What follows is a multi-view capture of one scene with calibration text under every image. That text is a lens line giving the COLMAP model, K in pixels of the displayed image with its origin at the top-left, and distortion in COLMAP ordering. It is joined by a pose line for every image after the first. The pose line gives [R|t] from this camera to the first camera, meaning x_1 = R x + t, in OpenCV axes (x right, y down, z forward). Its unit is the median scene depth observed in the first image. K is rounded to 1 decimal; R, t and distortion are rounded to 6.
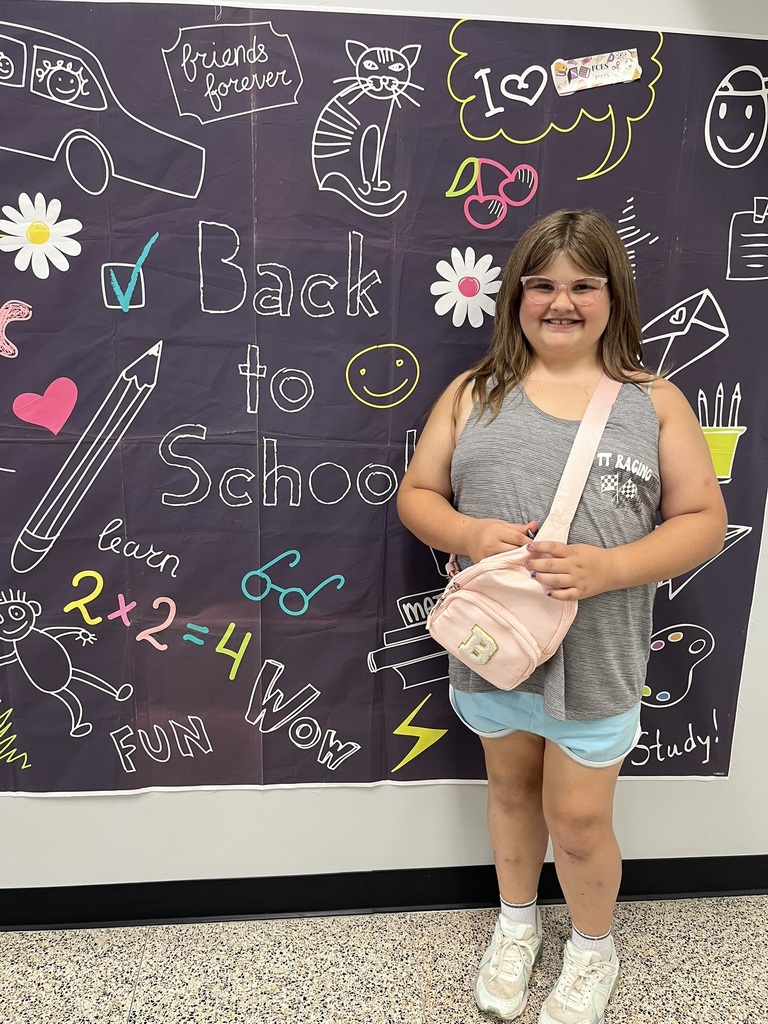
lens RADIAL K [[779.1, 0, 386.6], [0, 779.1, 506.7], [0, 0, 1]] dist [0.073080, -0.105550]
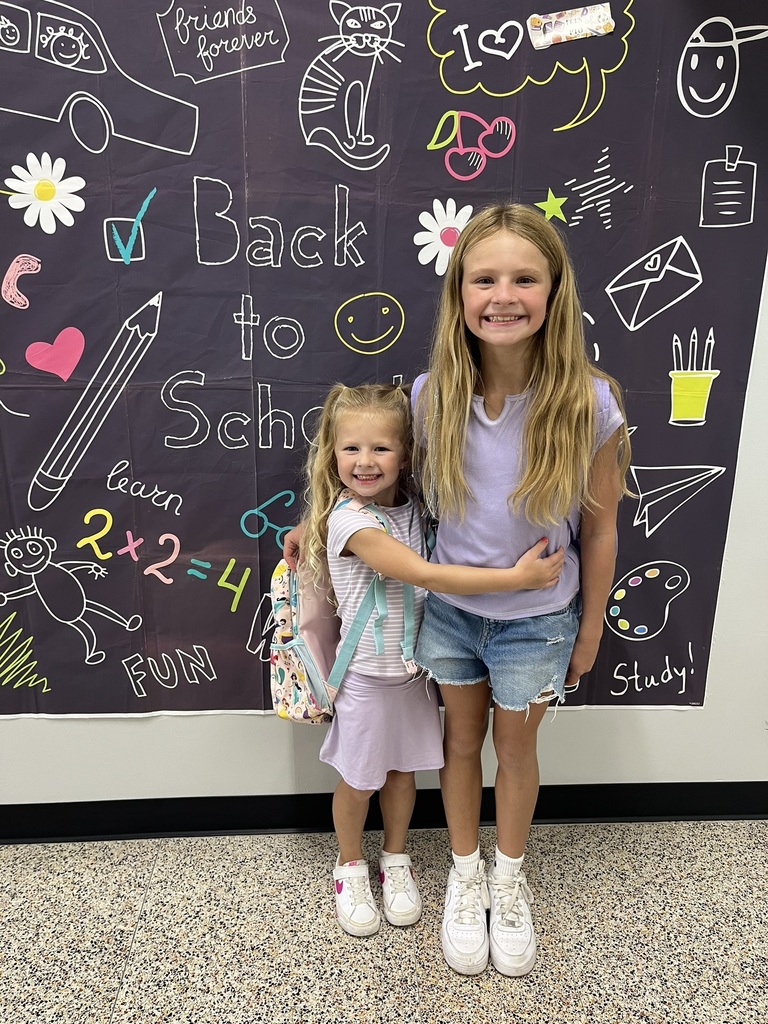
lens RADIAL K [[779.1, 0, 387.1], [0, 779.1, 508.8], [0, 0, 1]] dist [0.073080, -0.105550]
pose [[0.999455, -0.002702, -0.032895, 0.052558], [0.003831, 0.999405, 0.034288, 0.046474], [0.032783, -0.034396, 0.998870, -0.065085]]
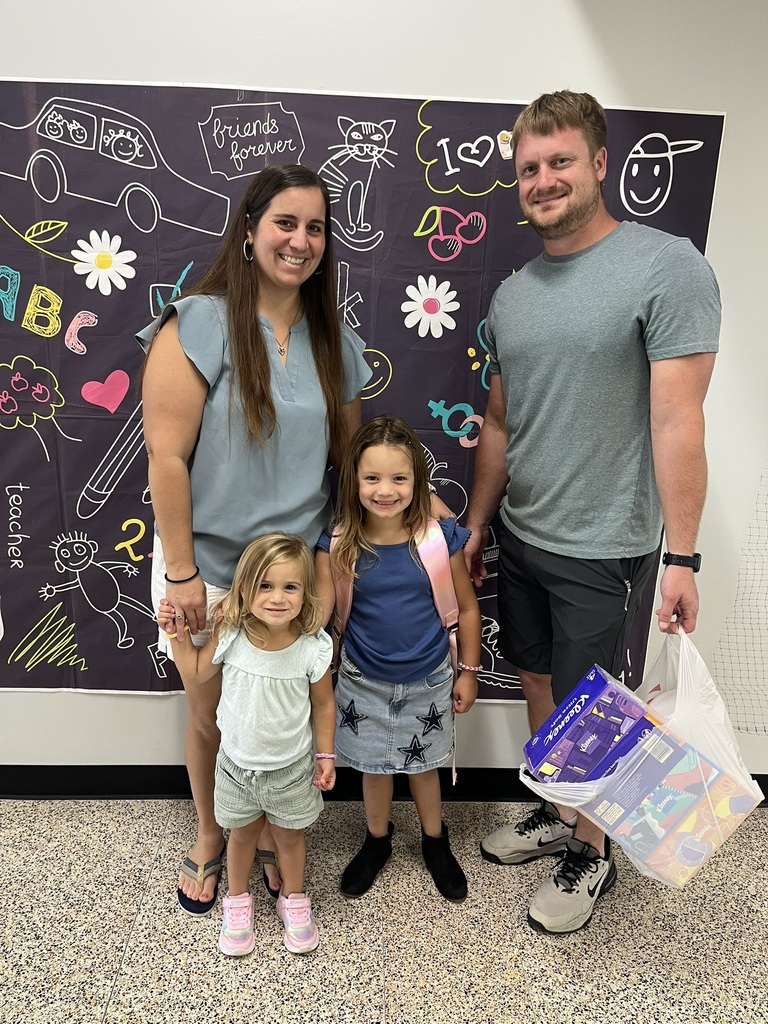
lens RADIAL K [[779.1, 0, 384.8], [0, 779.1, 508.5], [0, 0, 1]] dist [0.073080, -0.105550]
pose [[0.998358, 0.030602, -0.048424, 0.098914], [-0.029782, 0.999402, 0.017562, 0.029571], [0.048933, -0.016091, 0.998672, -0.282392]]
